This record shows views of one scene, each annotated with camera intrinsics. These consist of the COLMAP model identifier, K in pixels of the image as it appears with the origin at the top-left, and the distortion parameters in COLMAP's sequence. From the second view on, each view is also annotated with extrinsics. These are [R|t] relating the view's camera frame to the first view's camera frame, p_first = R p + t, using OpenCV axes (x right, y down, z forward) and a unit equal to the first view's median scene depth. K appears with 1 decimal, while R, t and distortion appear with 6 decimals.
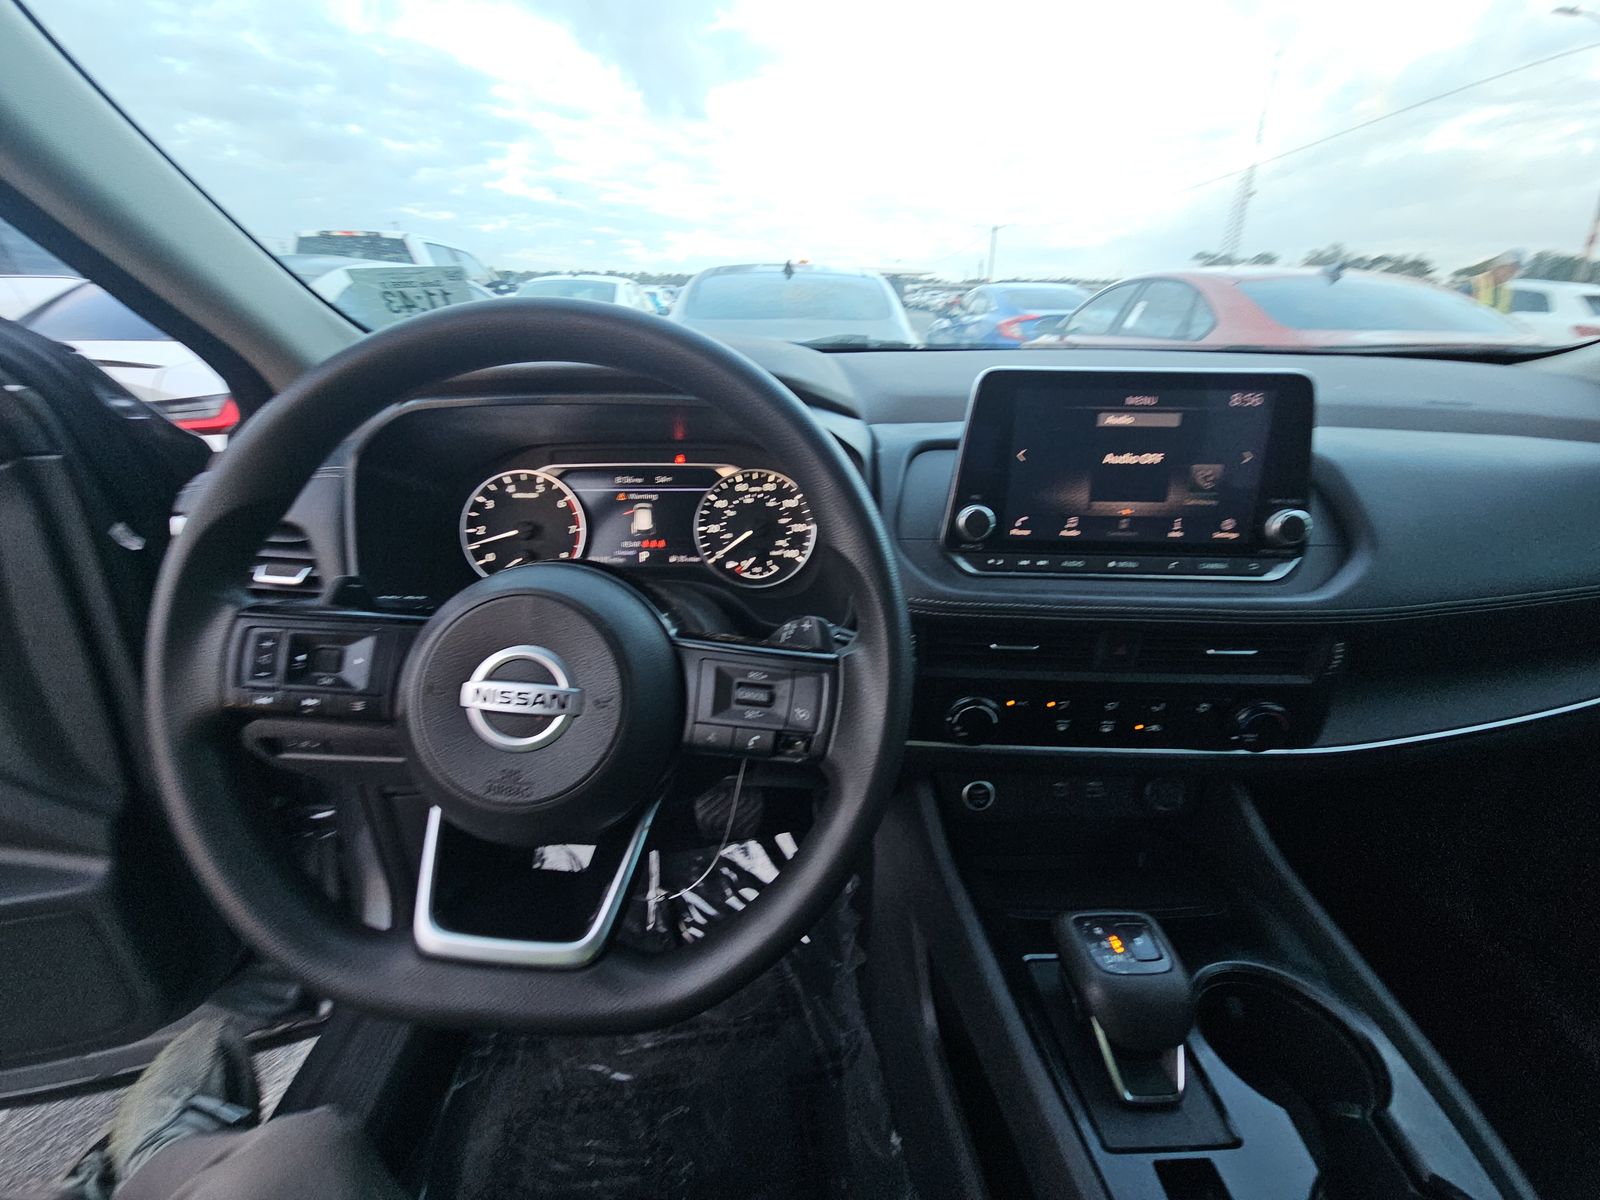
lens RADIAL K [[646.9, 0, 809.2], [0, 646.9, 602.1], [0, 0, 1]] dist [-0.005475, -0.001471]
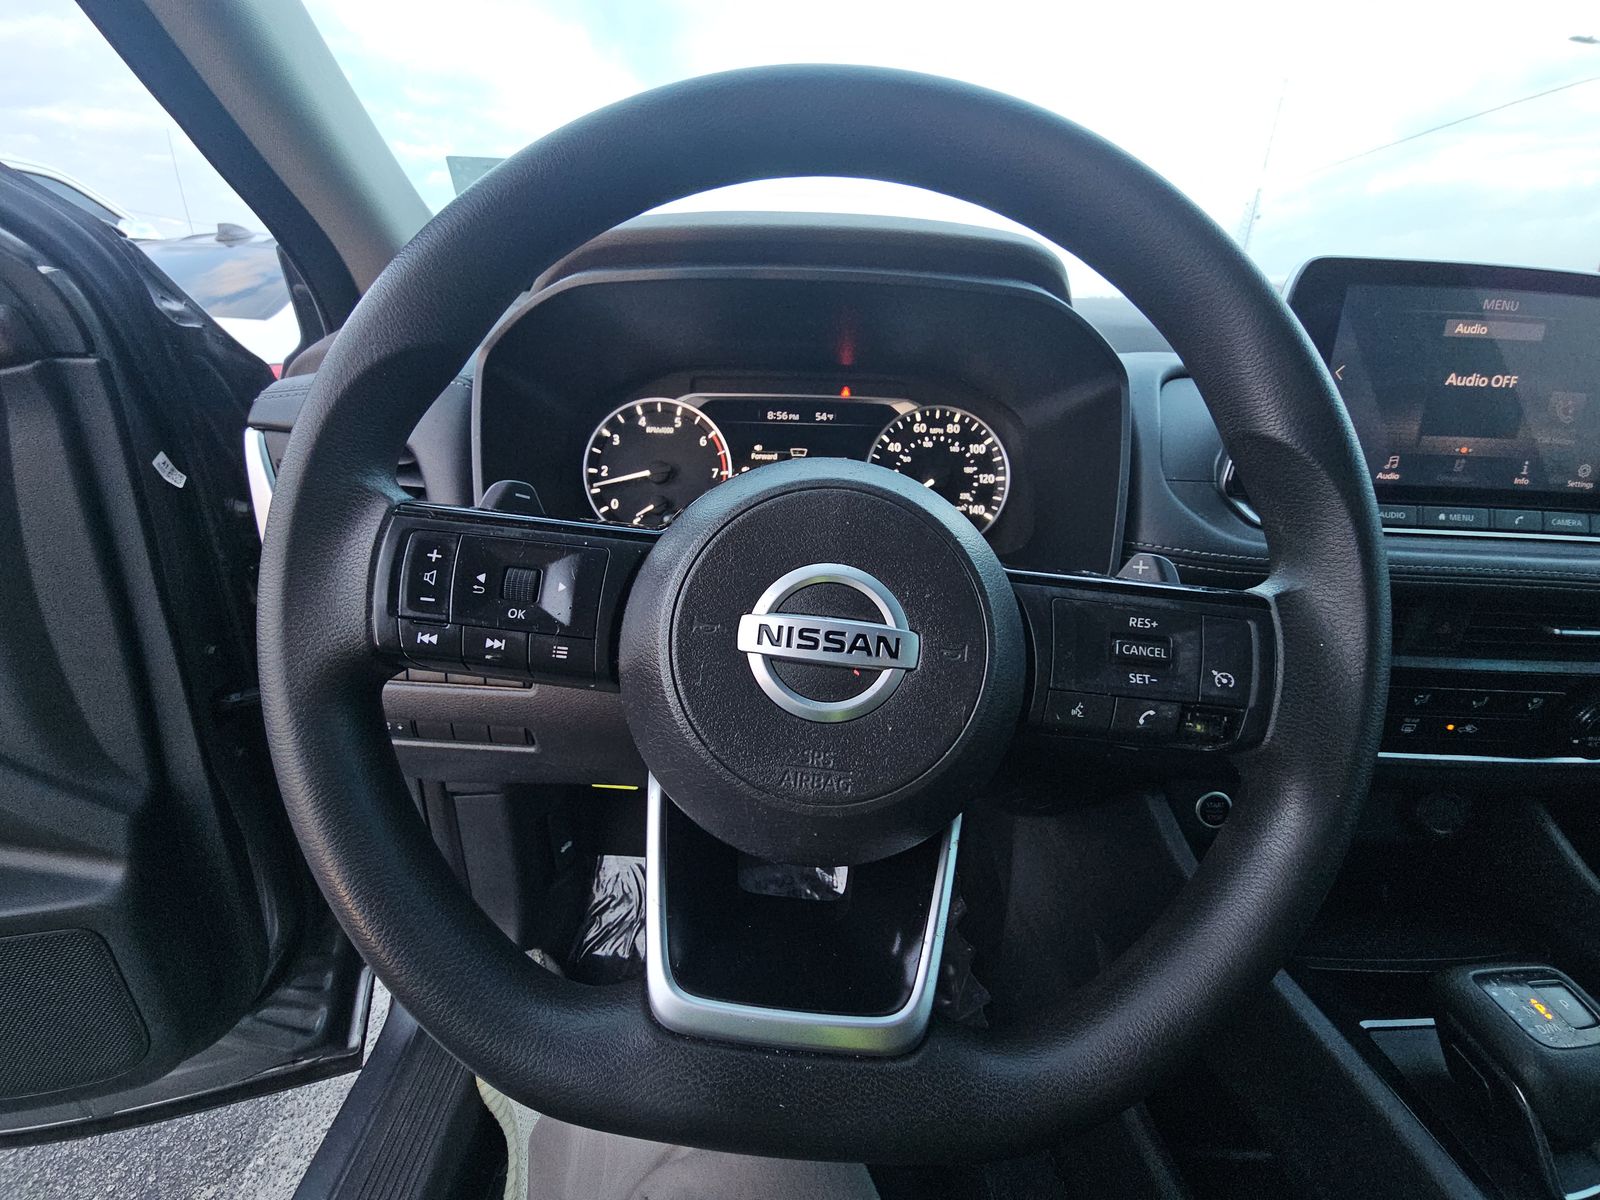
lens RADIAL K [[646.9, 0, 796.4], [0, 646.9, 602.6], [0, 0, 1]] dist [-0.005475, -0.001471]
pose [[0.999705, 0.024295, -0.000123, -0.259648], [-0.024292, 0.999491, -0.020675, 0.067047], [-0.000379, 0.020672, 0.999786, 0.182176]]
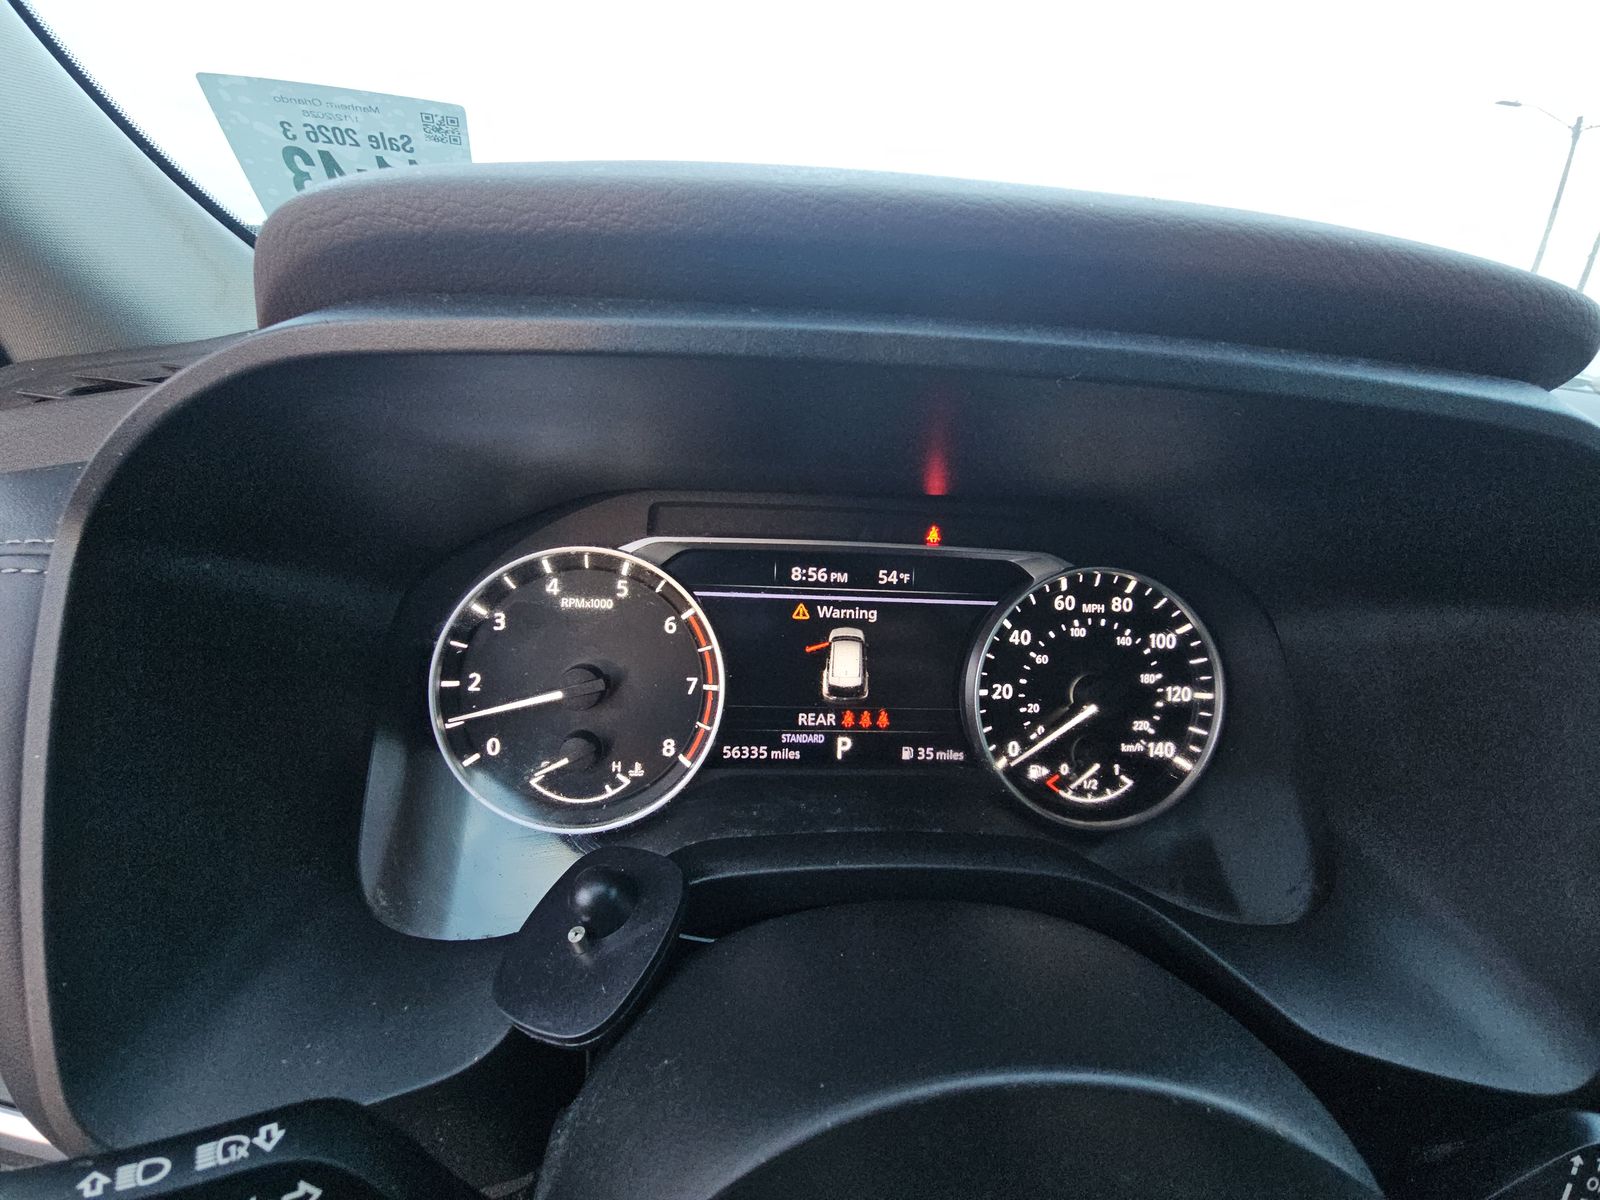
lens RADIAL K [[646.9, 0, 789.8], [0, 646.9, 599.5], [0, 0, 1]] dist [-0.005475, -0.001471]
pose [[0.997015, 0.041635, 0.065017, -0.332729], [-0.037810, 0.997542, -0.059001, -0.147367], [-0.067314, 0.056367, 0.996138, 0.564129]]
